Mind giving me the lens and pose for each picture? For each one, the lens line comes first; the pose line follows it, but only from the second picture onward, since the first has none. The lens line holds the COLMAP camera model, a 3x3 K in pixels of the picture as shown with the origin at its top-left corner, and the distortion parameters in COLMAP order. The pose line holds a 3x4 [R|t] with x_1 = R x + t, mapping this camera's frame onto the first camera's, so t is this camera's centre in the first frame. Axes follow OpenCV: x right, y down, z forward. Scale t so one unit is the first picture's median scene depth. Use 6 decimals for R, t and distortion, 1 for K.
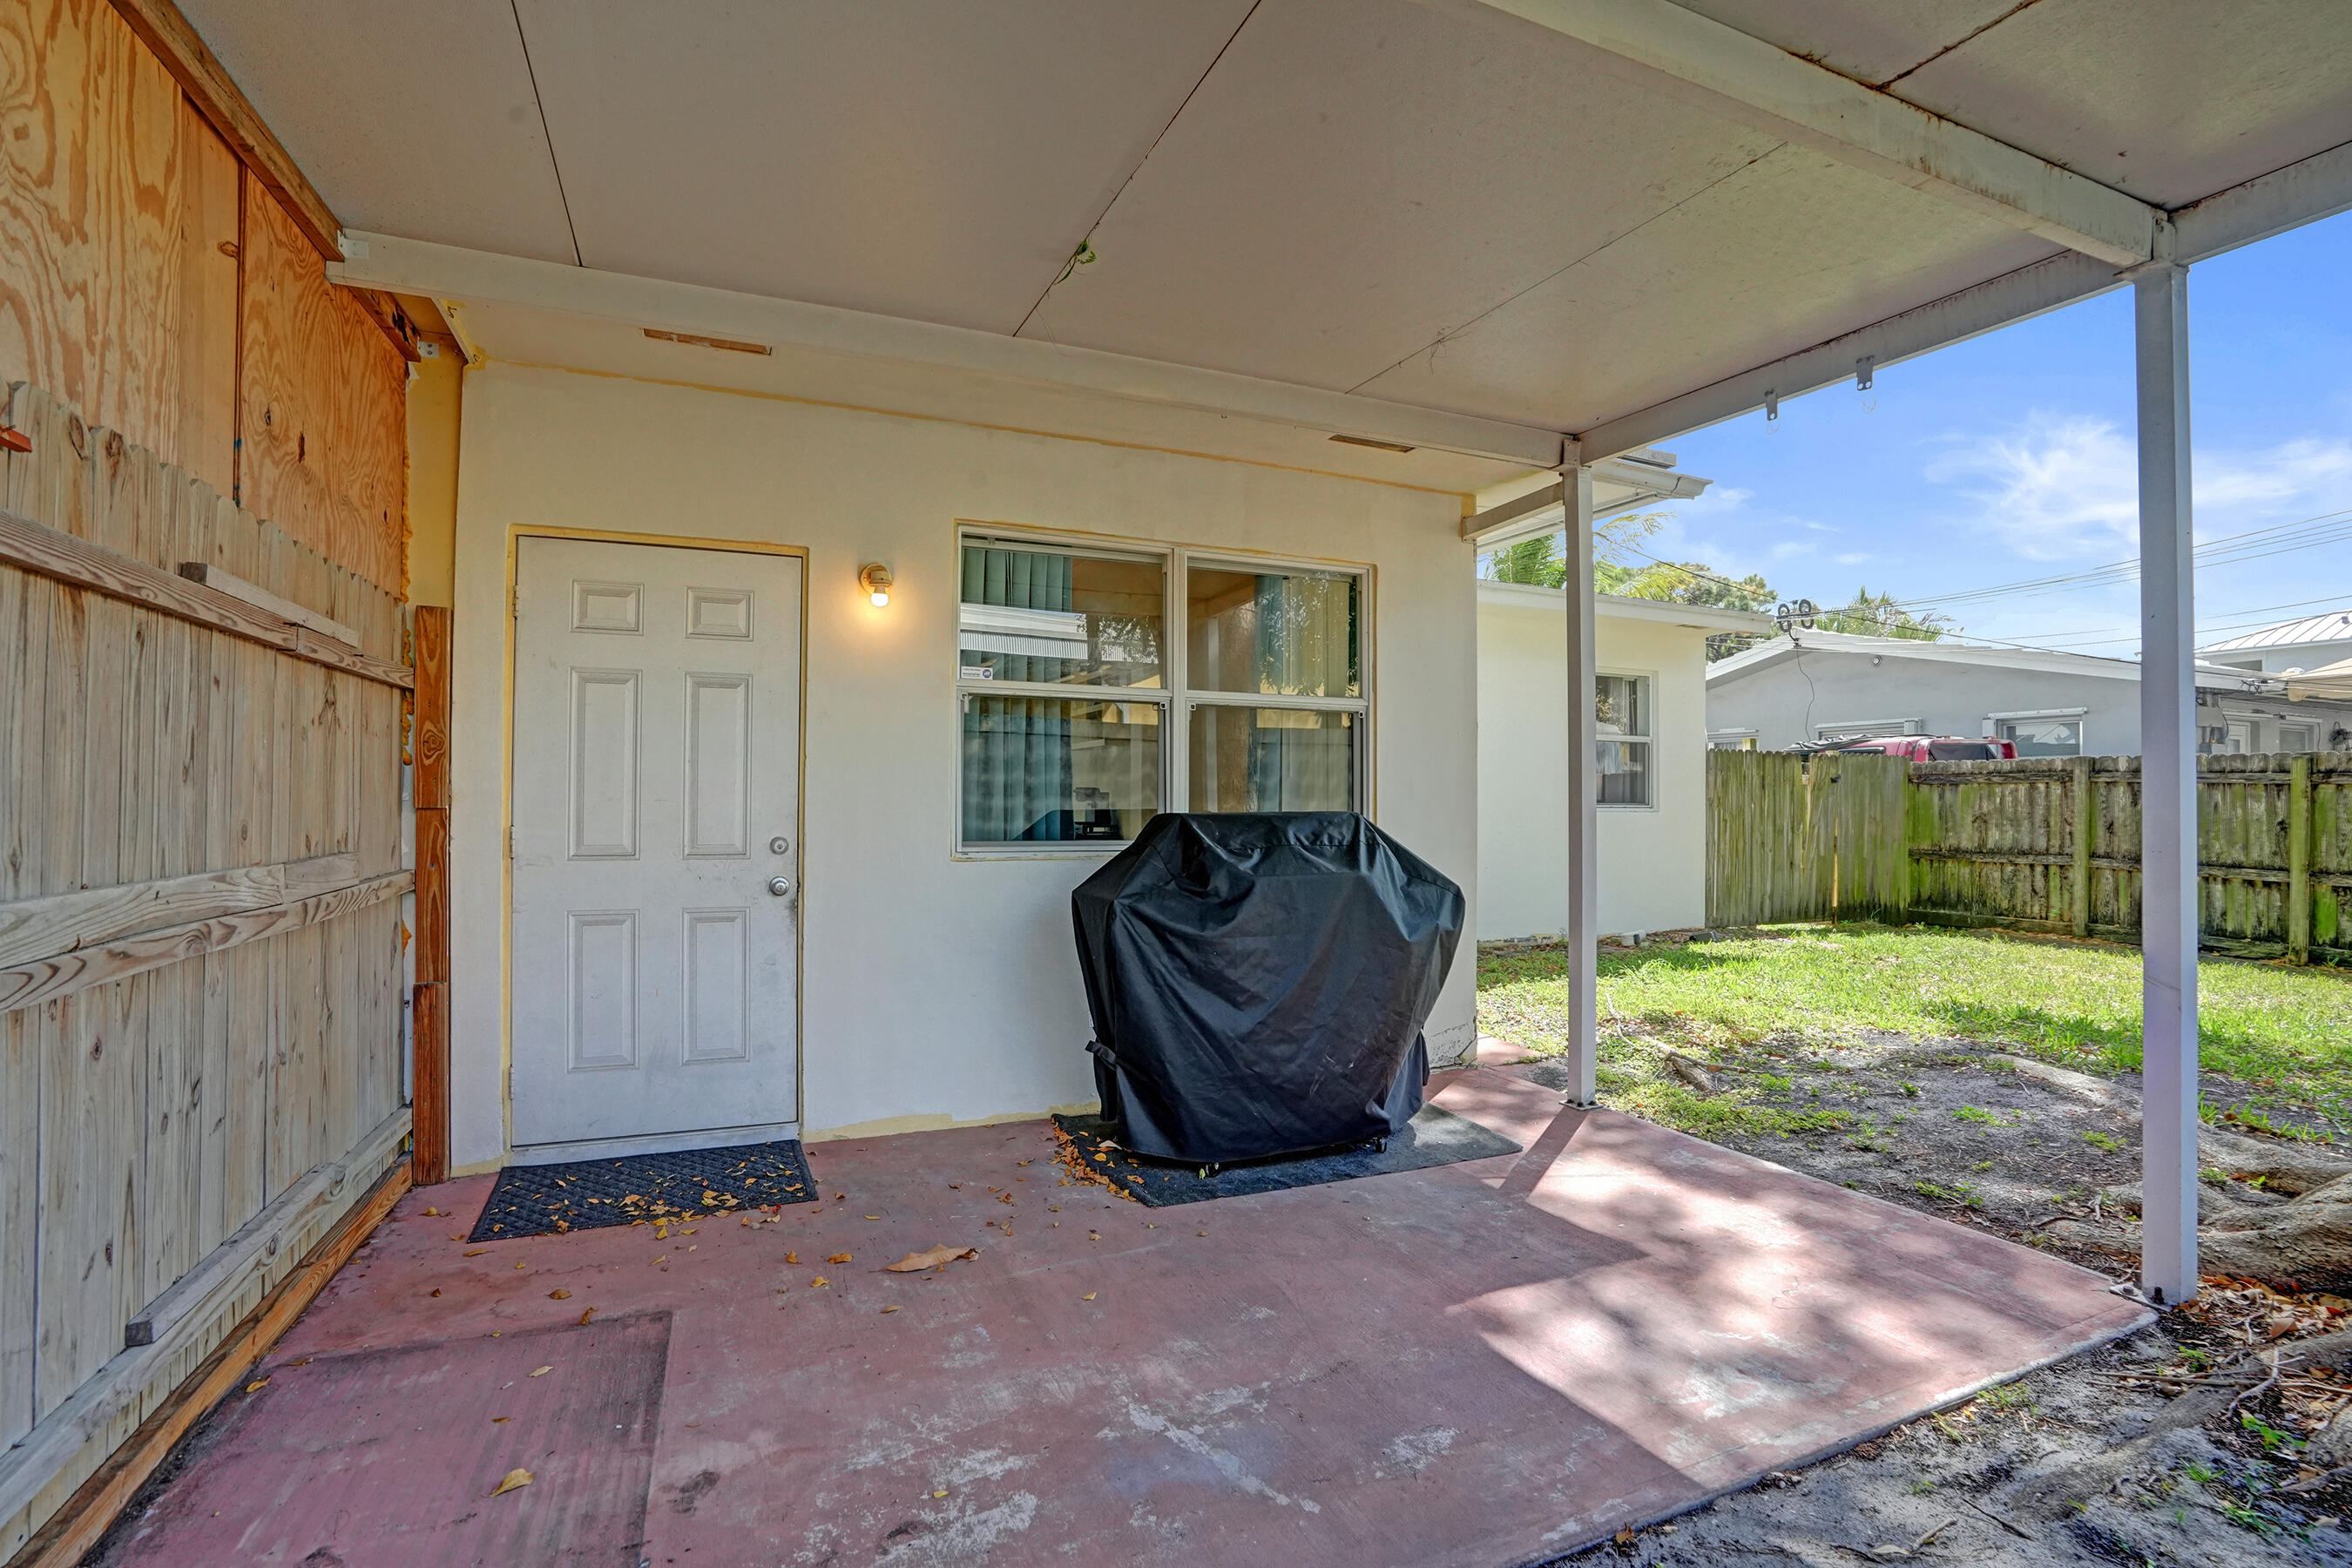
lens RADIAL K [[1096.0, 0, 1186.0], [0, 1096.0, 785.8], [0, 0, 1]] dist [-0.062963, 0.024539]
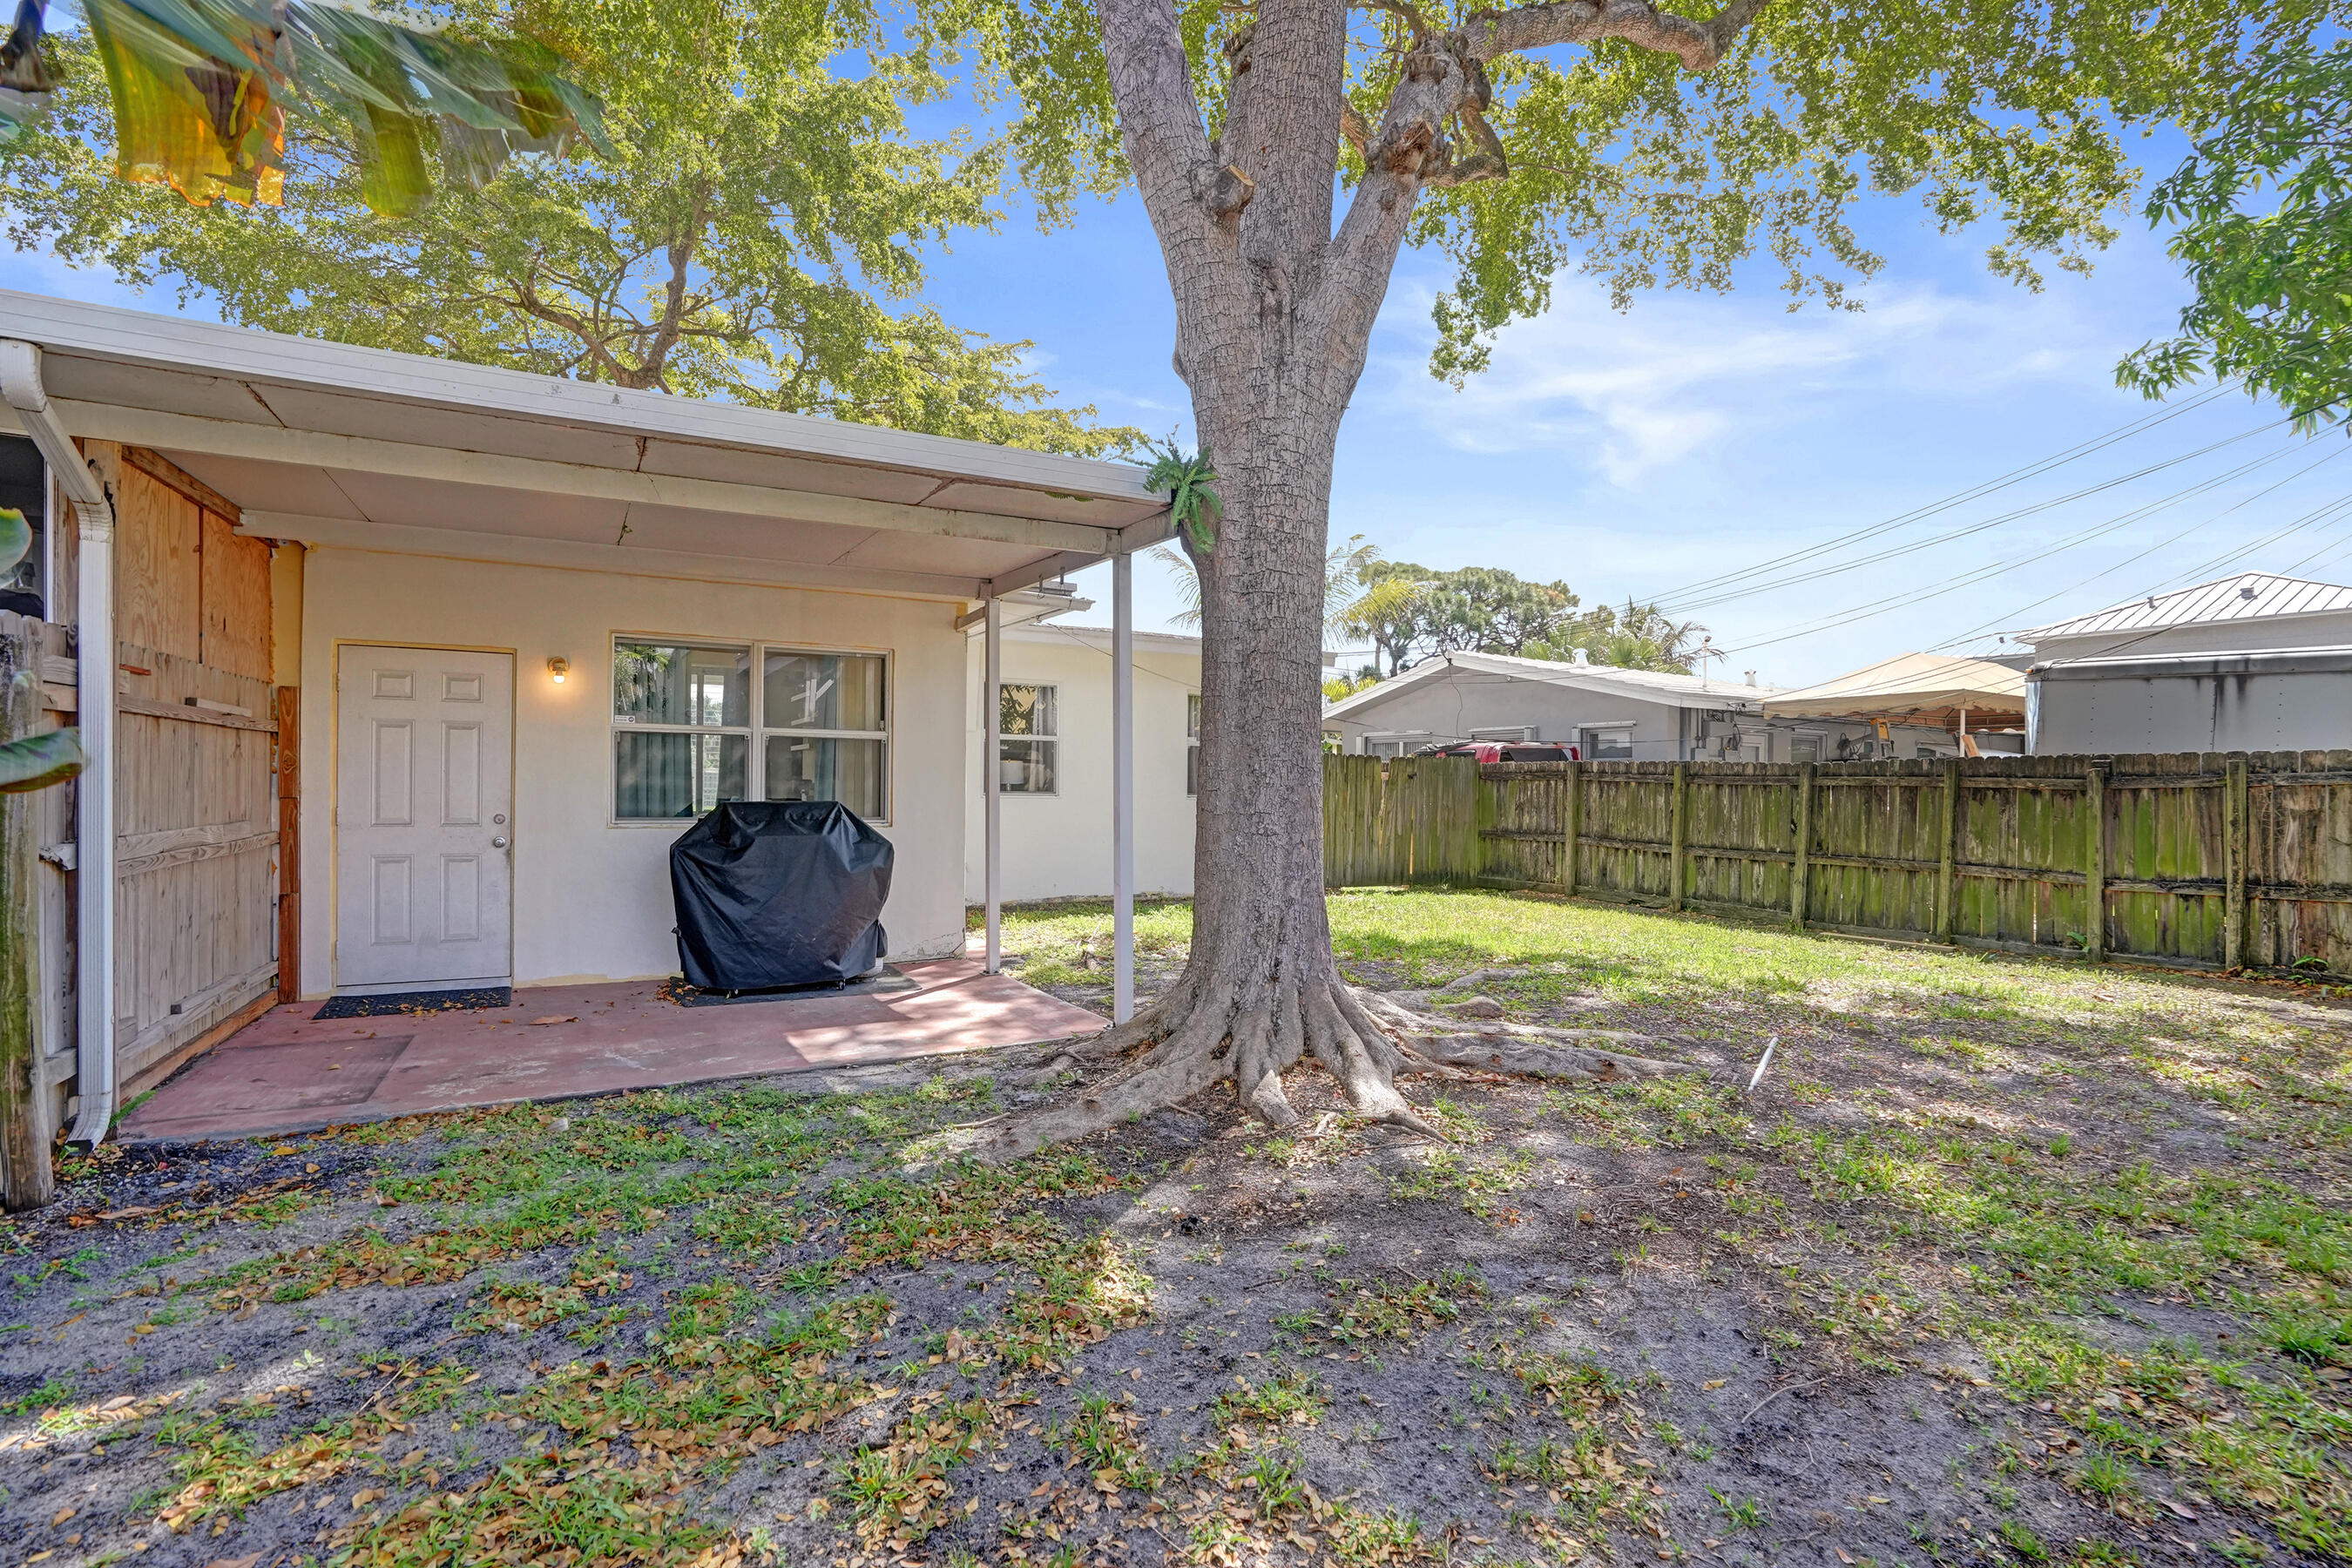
lens RADIAL K [[1096.0, 0, 1183.1], [0, 1096.0, 790.4], [0, 0, 1]] dist [-0.062963, 0.024539]
pose [[0.994276, 0.006065, 0.106666, 0.548539], [-0.008089, 0.999795, 0.018553, -0.032908], [-0.106531, -0.019310, 0.994122, -0.854244]]
